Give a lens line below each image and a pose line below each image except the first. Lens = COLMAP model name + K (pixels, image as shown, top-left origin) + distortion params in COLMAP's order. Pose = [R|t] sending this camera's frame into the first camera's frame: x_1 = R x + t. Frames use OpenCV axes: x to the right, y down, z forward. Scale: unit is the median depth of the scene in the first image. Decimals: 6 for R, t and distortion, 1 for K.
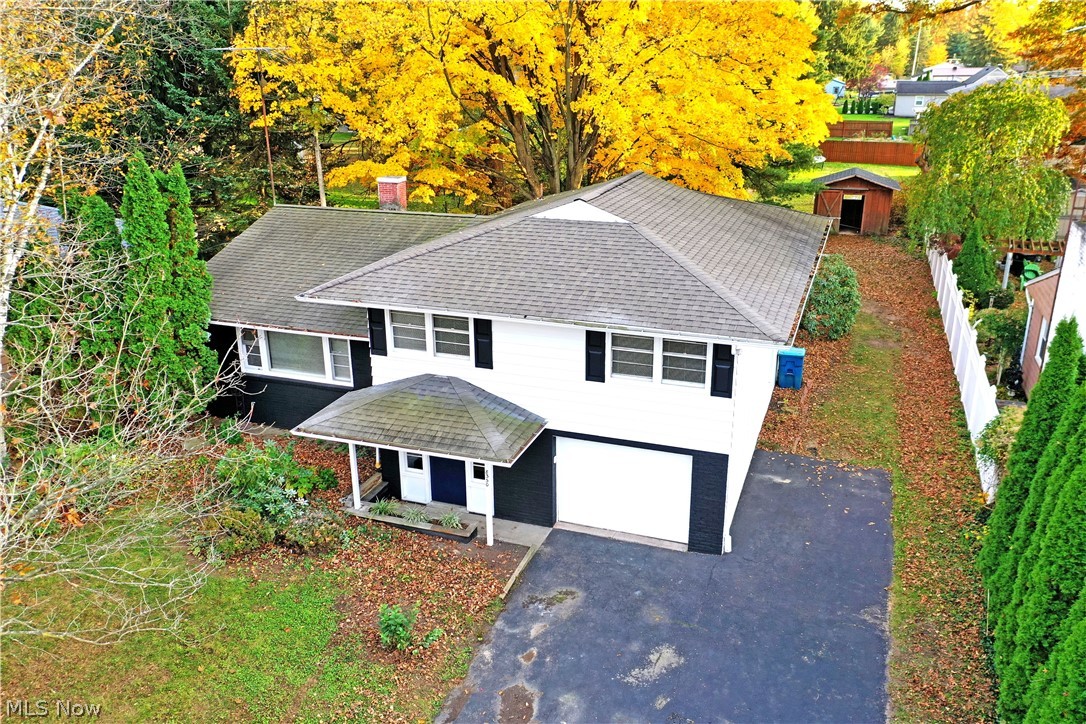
lens RADIAL K [[864.7, 0, 543.0], [0, 864.7, 362.0], [0, 0, 1]] dist [0.029572, -0.001282]
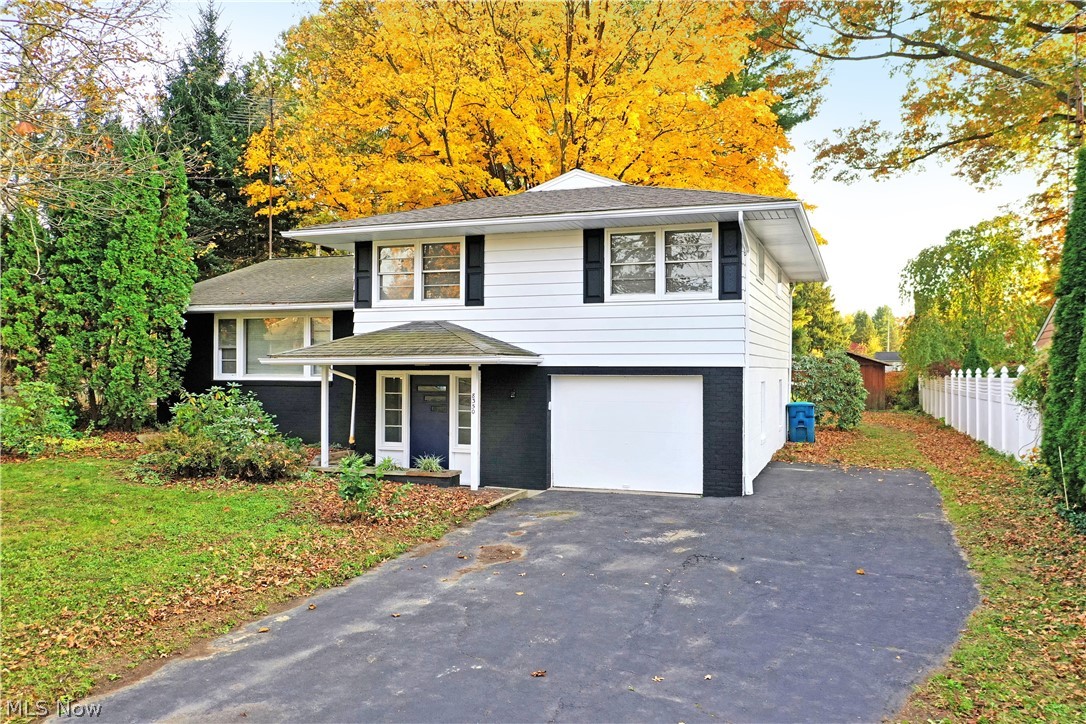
lens RADIAL K [[864.7, 0, 543.0], [0, 864.7, 362.0], [0, 0, 1]] dist [0.029572, -0.001282]
pose [[0.999932, 0.010584, 0.004869, 0.001940], [-0.008242, 0.938048, -0.346408, 0.385101], [-0.008234, 0.346344, 0.938071, 0.142380]]
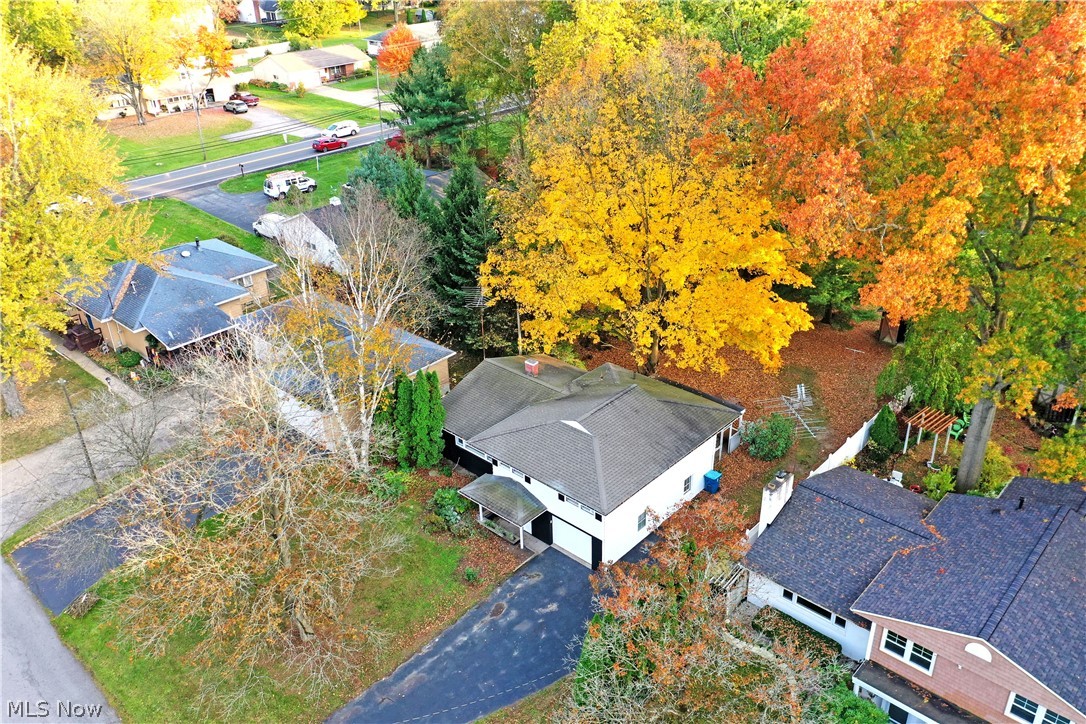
lens RADIAL K [[864.7, 0, 543.0], [0, 864.7, 362.0], [0, 0, 1]] dist [0.029572, -0.001282]
pose [[0.925165, 0.162446, -0.343047, 0.794906], [-0.109440, 0.979570, 0.168716, -0.779142], [0.363446, -0.118547, 0.924042, -1.313272]]
